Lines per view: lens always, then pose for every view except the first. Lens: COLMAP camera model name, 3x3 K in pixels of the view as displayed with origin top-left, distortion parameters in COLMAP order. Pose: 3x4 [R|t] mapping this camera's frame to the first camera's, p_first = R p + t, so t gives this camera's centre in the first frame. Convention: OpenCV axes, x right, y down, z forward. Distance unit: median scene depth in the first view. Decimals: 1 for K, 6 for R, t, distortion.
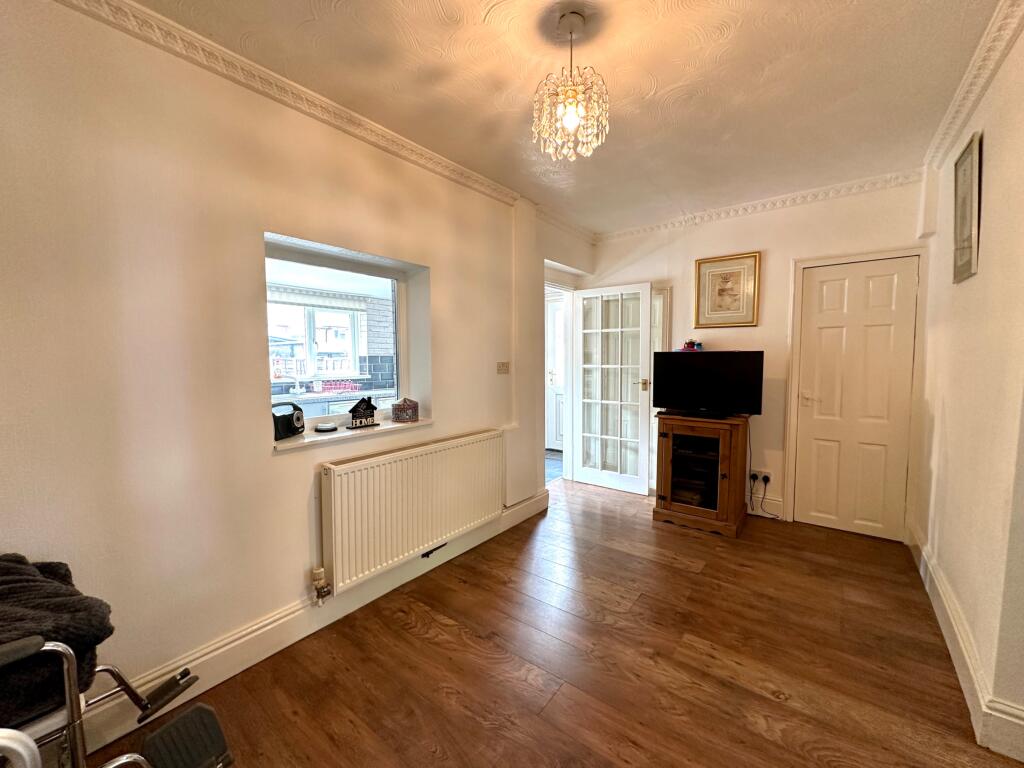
lens RADIAL K [[414.2, 0, 513.3], [0, 414.2, 383.0], [0, 0, 1]] dist [-0.001187, 0.000051]
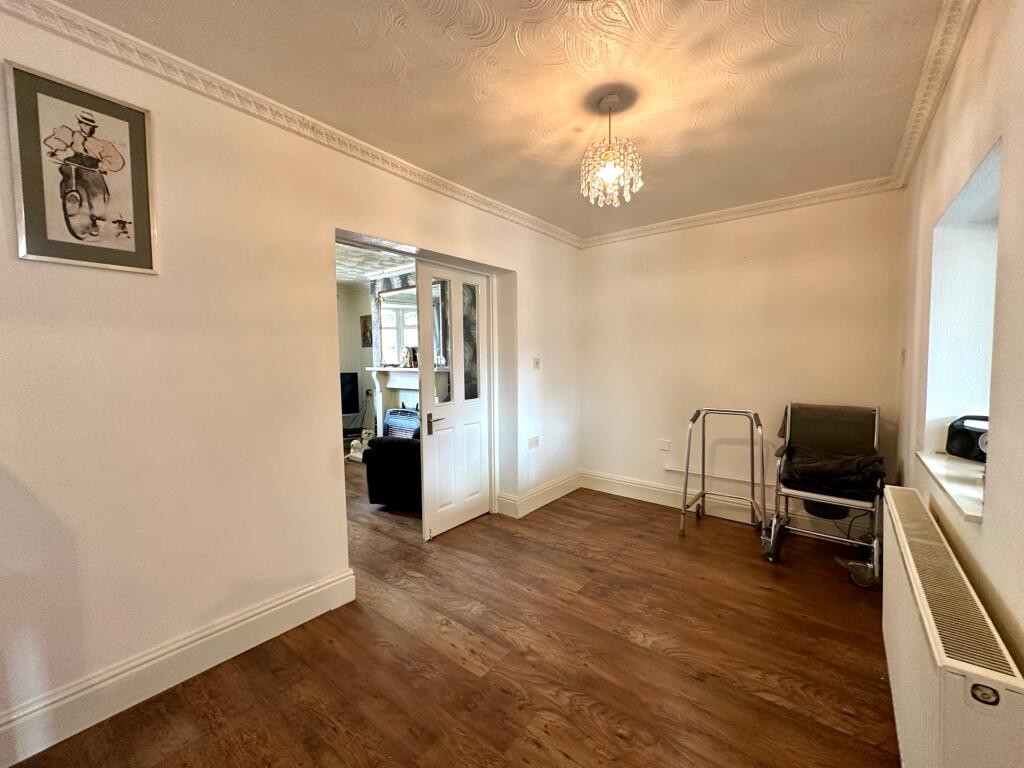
lens RADIAL K [[414.2, 0, 512.3], [0, 414.2, 384.3], [0, 0, 1]] dist [-0.001187, 0.000051]
pose [[-0.999867, 0.012620, 0.010314, 0.360644], [0.013804, 0.992164, 0.124180, -0.134862], [-0.008666, 0.124305, -0.992206, 1.949017]]
